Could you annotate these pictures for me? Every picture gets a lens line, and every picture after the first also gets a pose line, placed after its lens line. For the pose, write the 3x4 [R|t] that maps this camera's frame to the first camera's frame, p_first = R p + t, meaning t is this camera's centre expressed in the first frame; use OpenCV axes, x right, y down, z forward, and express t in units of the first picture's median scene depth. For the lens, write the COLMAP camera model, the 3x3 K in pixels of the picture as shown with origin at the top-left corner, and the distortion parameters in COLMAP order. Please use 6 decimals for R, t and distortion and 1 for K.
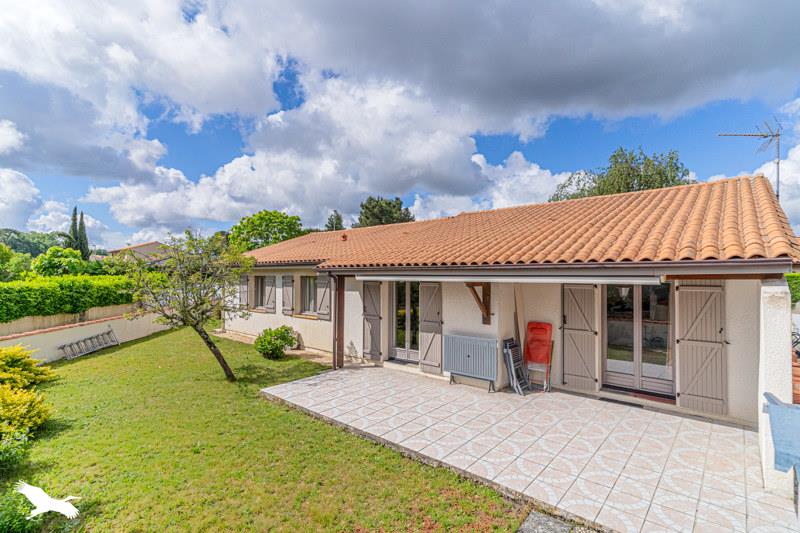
lens RADIAL K [[393.3, 0, 400.0], [0, 393.3, 266.5], [0, 0, 1]] dist [0.003064, 0.000854]
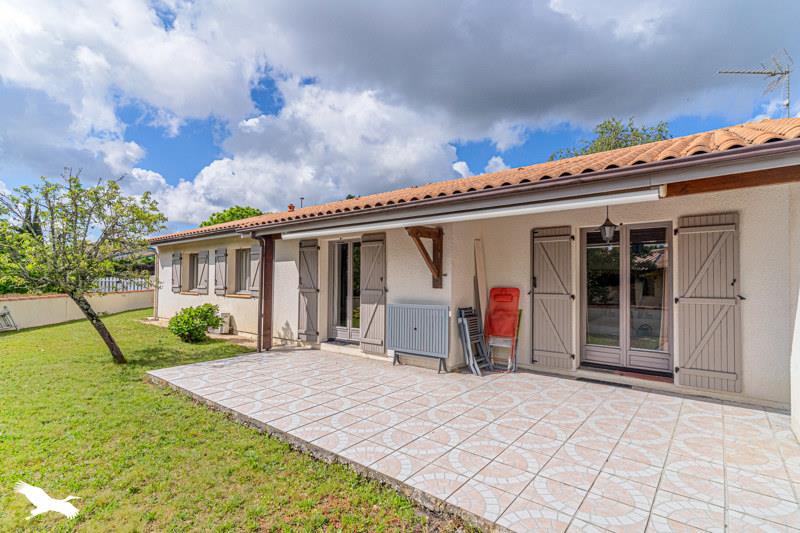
lens RADIAL K [[389.9, 0, 397.0], [0, 389.9, 272.7], [0, 0, 1]] dist [0.000291, -0.000361]
pose [[0.999406, 0.005905, 0.033947, 0.105684], [-0.005679, 0.999961, -0.006748, 0.115714], [-0.033985, 0.006551, 0.999401, 0.204611]]
